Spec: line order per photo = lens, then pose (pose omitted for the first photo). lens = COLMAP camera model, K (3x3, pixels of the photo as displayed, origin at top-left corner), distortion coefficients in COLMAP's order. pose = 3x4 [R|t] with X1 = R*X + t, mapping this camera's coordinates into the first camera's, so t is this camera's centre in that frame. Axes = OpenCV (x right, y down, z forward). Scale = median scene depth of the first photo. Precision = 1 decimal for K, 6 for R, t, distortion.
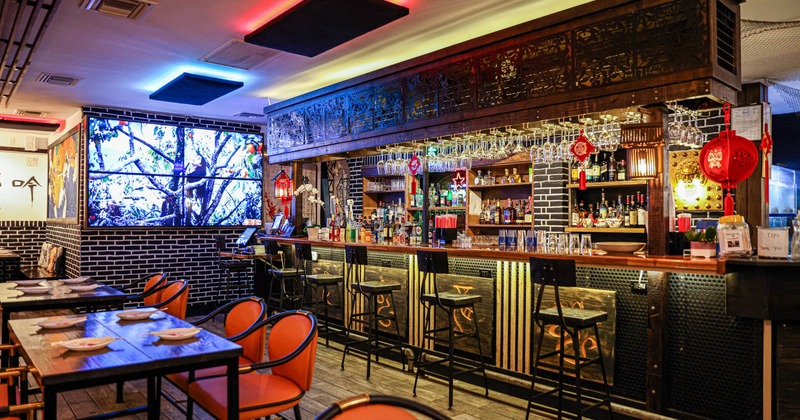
lens RADIAL K [[606.1, 0, 402.8], [0, 606.1, 212.3], [0, 0, 1]] dist [-0.012150, -0.005479]
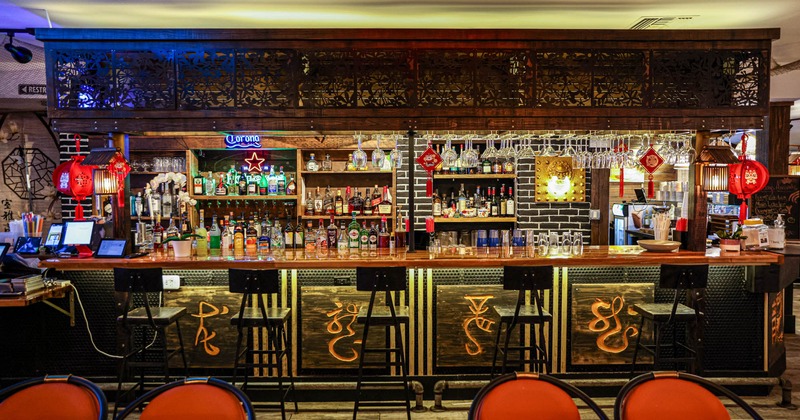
lens RADIAL K [[606.1, 0, 399.1], [0, 606.1, 209.4], [0, 0, 1]] dist [-0.012150, -0.005479]
pose [[0.594470, -0.048419, 0.802659, -0.602943], [-0.007691, 0.997797, 0.065886, -0.058858], [-0.804081, -0.045341, 0.592789, 0.489939]]
